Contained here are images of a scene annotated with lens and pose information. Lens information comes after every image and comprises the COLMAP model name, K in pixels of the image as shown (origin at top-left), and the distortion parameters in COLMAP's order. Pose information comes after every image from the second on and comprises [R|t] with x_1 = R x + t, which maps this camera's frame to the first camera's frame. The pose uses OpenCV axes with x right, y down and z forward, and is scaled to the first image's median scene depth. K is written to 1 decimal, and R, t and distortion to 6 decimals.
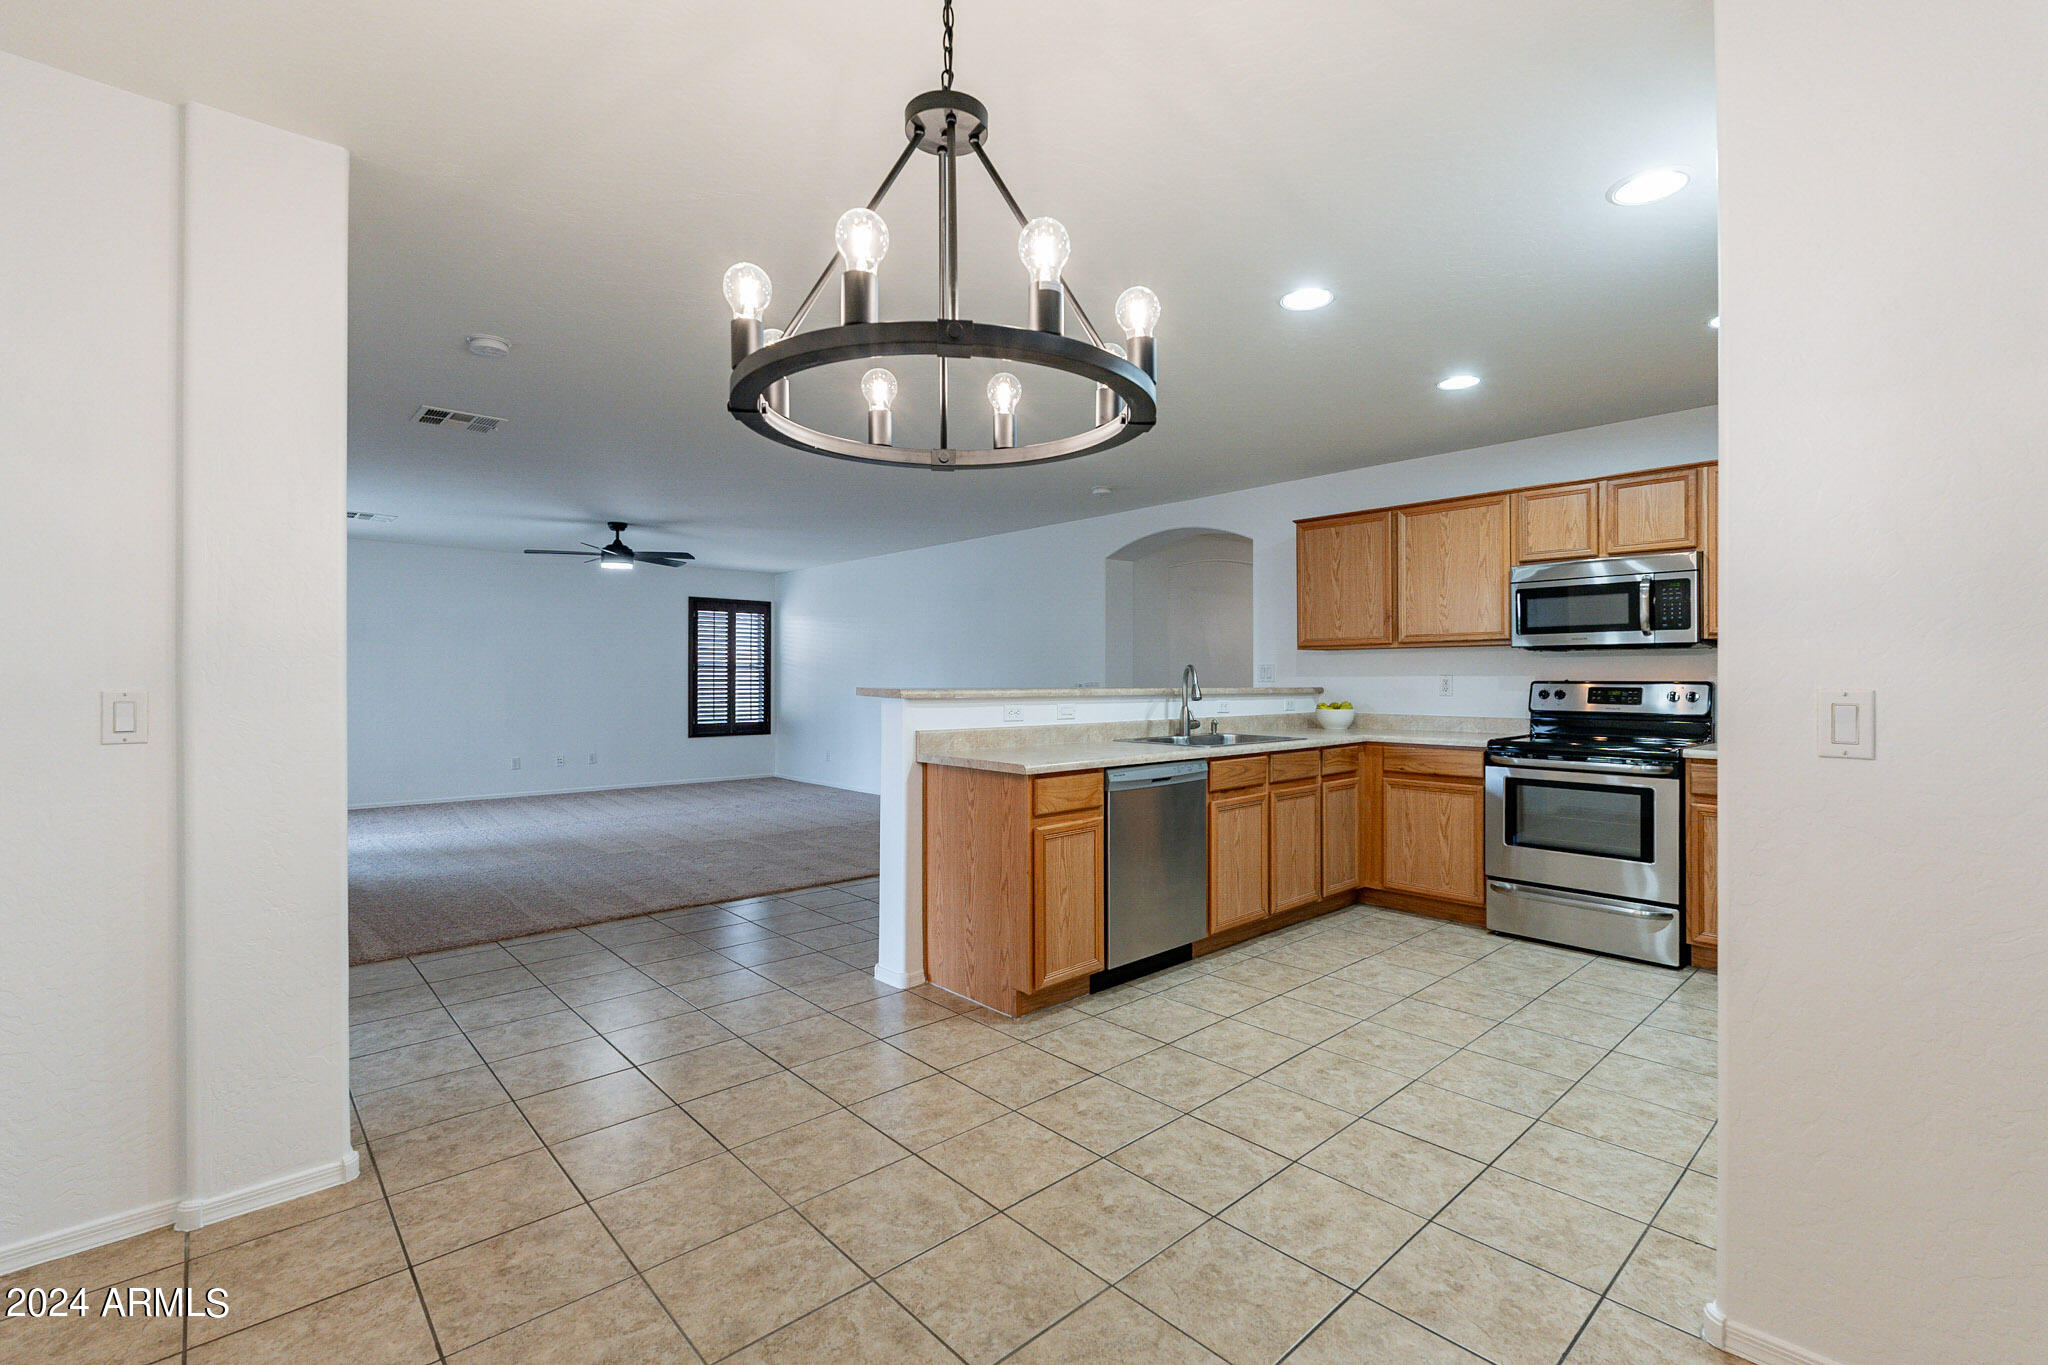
lens RADIAL K [[910.1, 0, 1030.2], [0, 910.1, 670.0], [0, 0, 1]] dist [-0.007511, 0.001121]
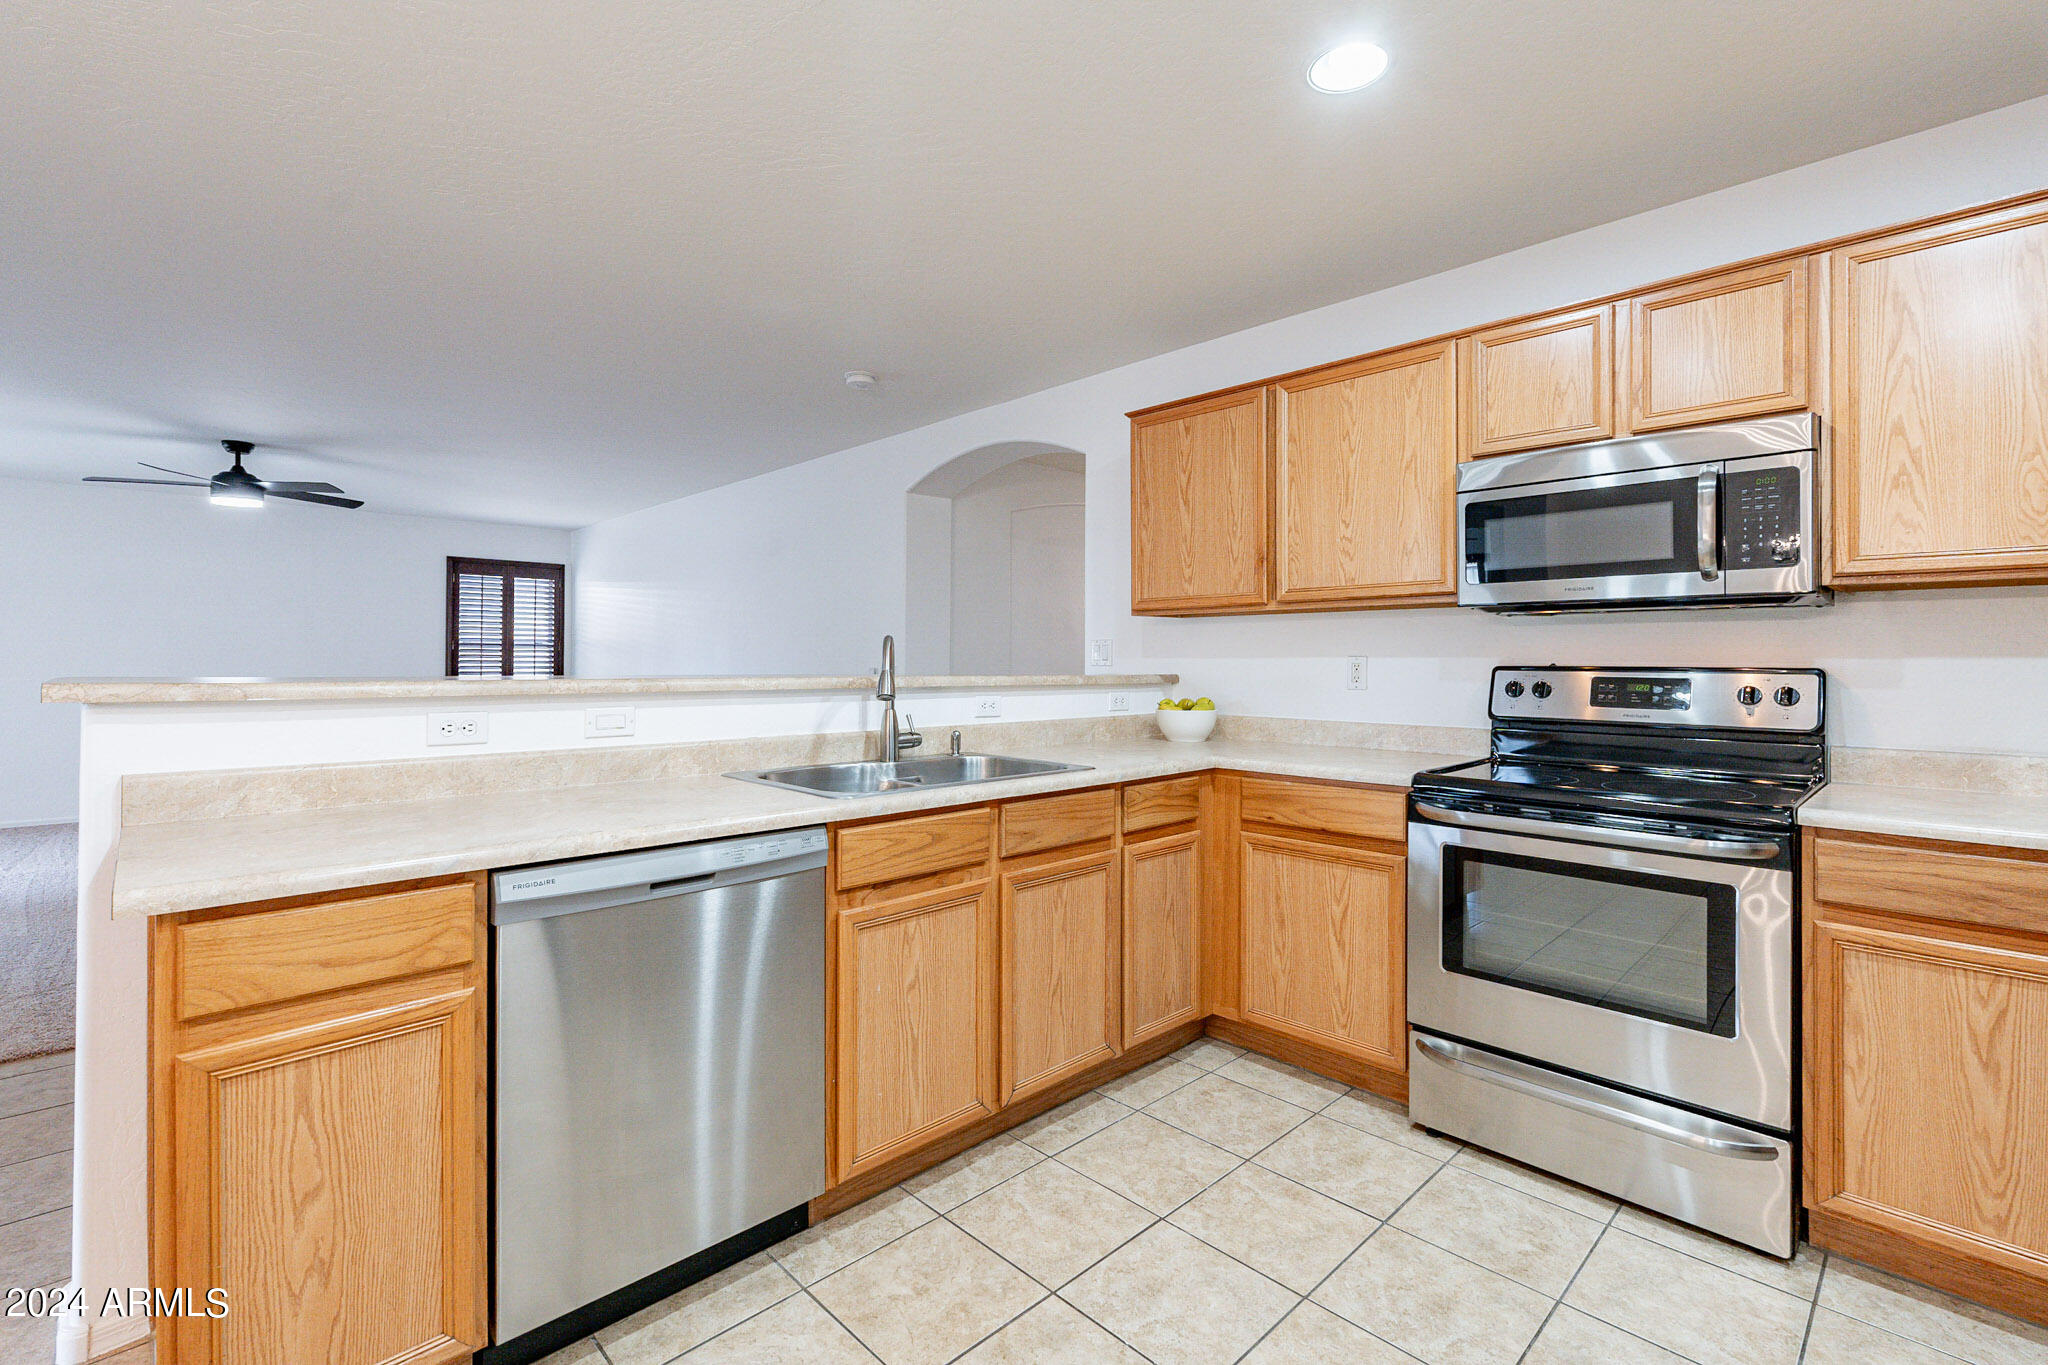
lens RADIAL K [[910.1, 0, 1021.9], [0, 910.1, 654.3], [0, 0, 1]] dist [-0.007511, 0.001121]
pose [[0.999784, 0.002797, 0.020585, 0.264562], [-0.002832, 0.999995, 0.001681, 0.004844], [-0.020580, -0.001739, 0.999787, 0.471611]]
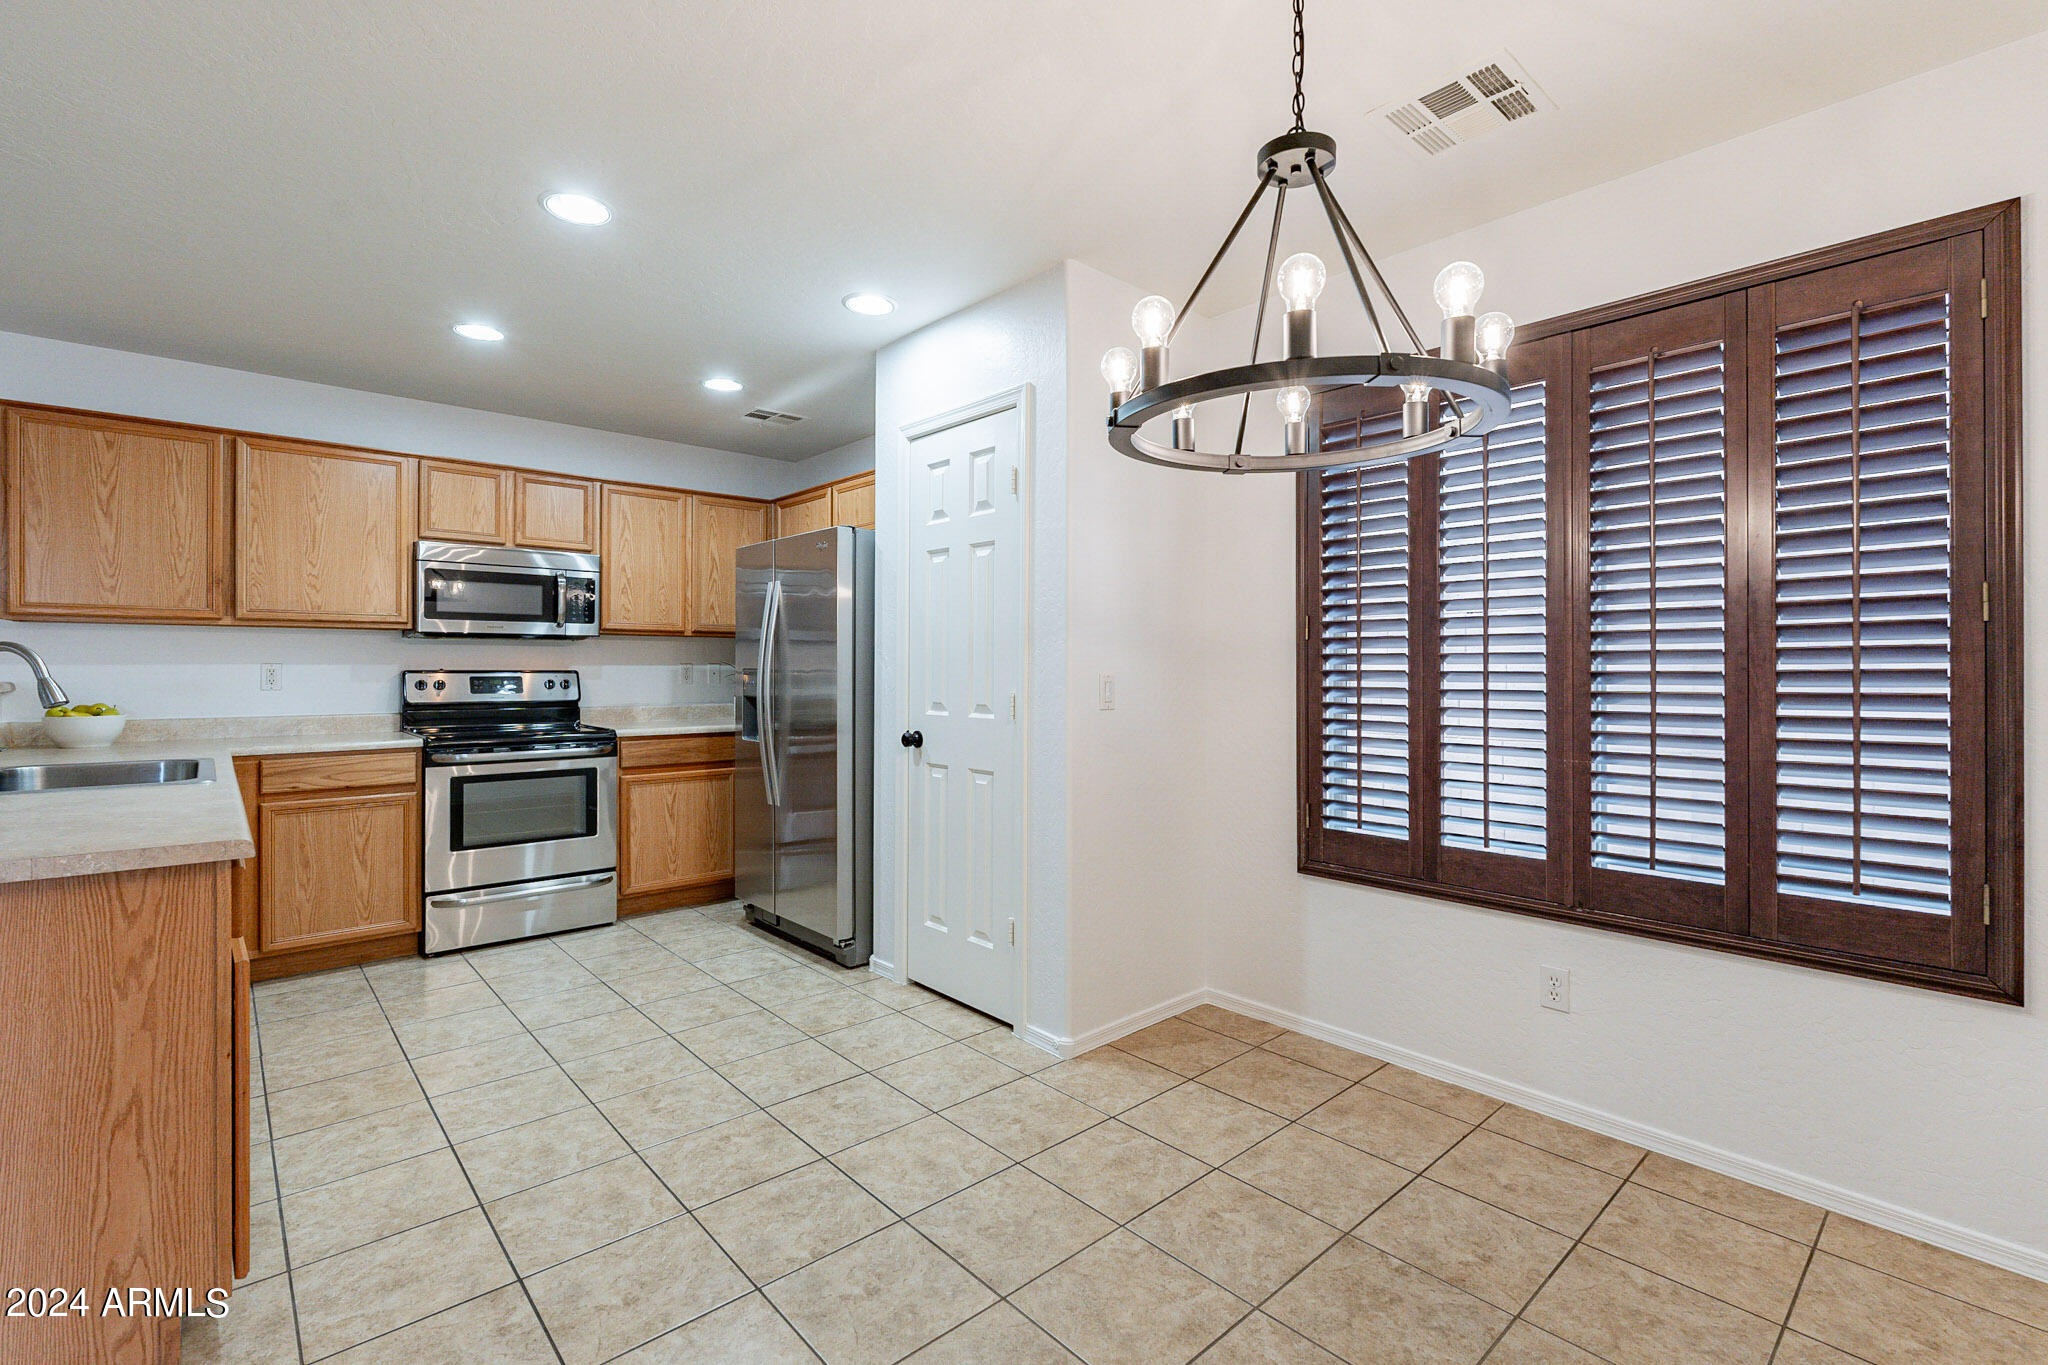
lens RADIAL K [[910.1, 0, 1040.6], [0, 910.1, 665.2], [0, 0, 1]] dist [-0.007511, 0.001121]
pose [[-0.001137, 0.001821, 0.999998, -0.381300], [-0.009229, 0.999956, -0.001832, 0.003123], [-0.999957, -0.009231, -0.001120, 0.421733]]
